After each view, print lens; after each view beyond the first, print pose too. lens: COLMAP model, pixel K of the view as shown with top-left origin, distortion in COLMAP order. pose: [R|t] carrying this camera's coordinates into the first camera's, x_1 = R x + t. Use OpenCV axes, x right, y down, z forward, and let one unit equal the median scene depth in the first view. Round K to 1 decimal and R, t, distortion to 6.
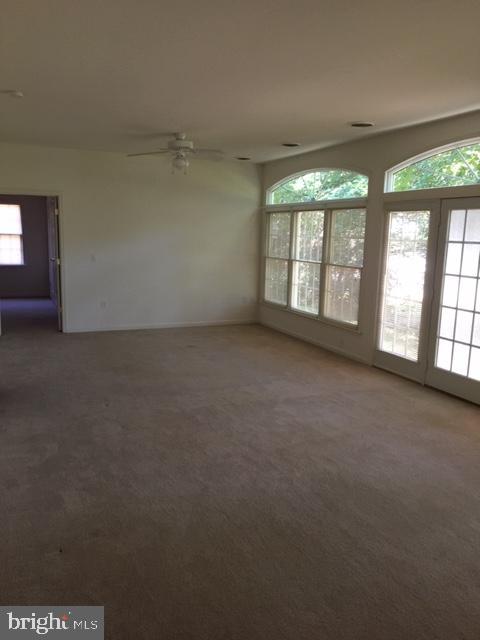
lens RADIAL K [[540.8, 0, 243.0], [0, 540.8, 320.7], [0, 0, 1]] dist [0.074974, -0.071769]
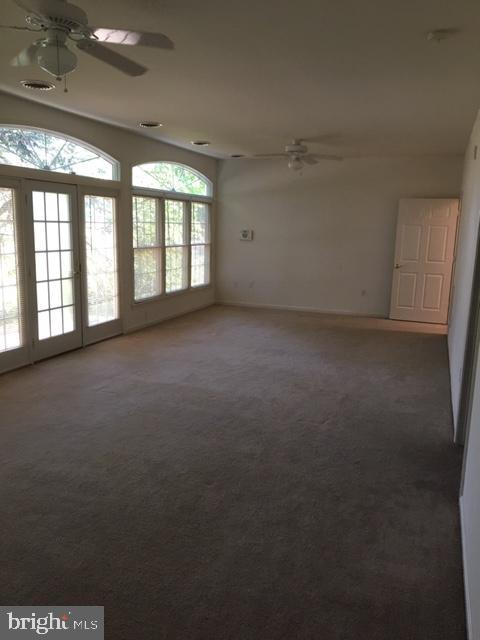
lens RADIAL K [[540.8, 0, 242.7], [0, 540.8, 321.1], [0, 0, 1]] dist [0.074974, -0.071769]
pose [[-0.723921, -0.165140, 0.669827, -0.684789], [0.066229, 0.949807, 0.305744, -0.267520], [-0.686697, 0.265696, -0.676648, 1.549480]]
